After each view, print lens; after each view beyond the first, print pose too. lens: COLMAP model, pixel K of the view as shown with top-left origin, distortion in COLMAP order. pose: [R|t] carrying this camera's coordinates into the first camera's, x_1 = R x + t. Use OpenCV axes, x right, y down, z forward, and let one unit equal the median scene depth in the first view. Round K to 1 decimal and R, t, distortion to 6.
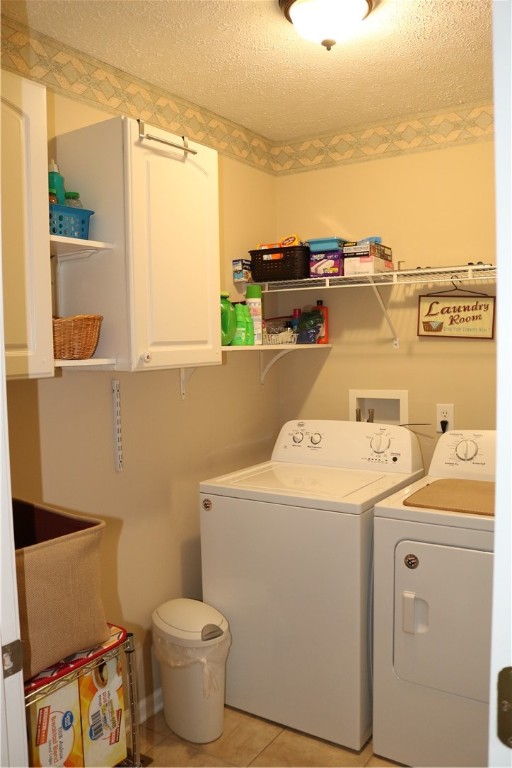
lens RADIAL K [[642.1, 0, 256.9], [0, 642.1, 383.6], [0, 0, 1]] dist [-0.151253, 0.129625]
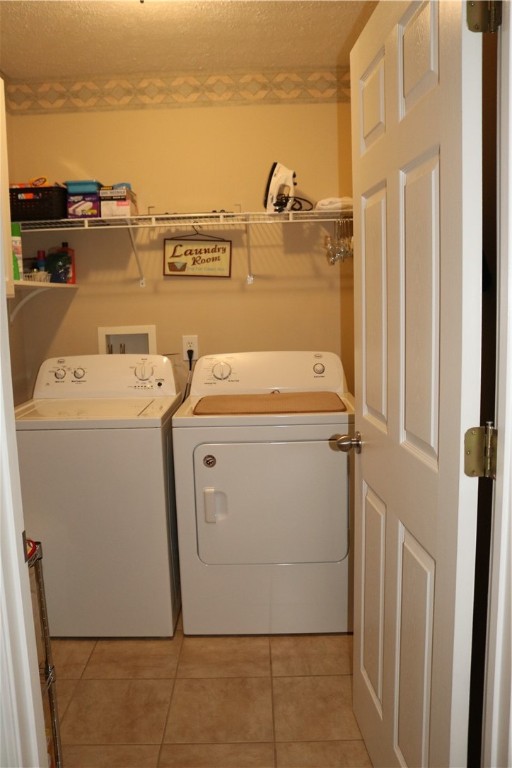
lens RADIAL K [[642.1, 0, 253.3], [0, 642.1, 378.9], [0, 0, 1]] dist [-0.151253, 0.129625]
pose [[0.842772, -0.071132, 0.533549, -0.225752], [0.042669, 0.996939, 0.065512, 0.039946], [-0.536576, -0.032446, 0.843228, -0.031077]]
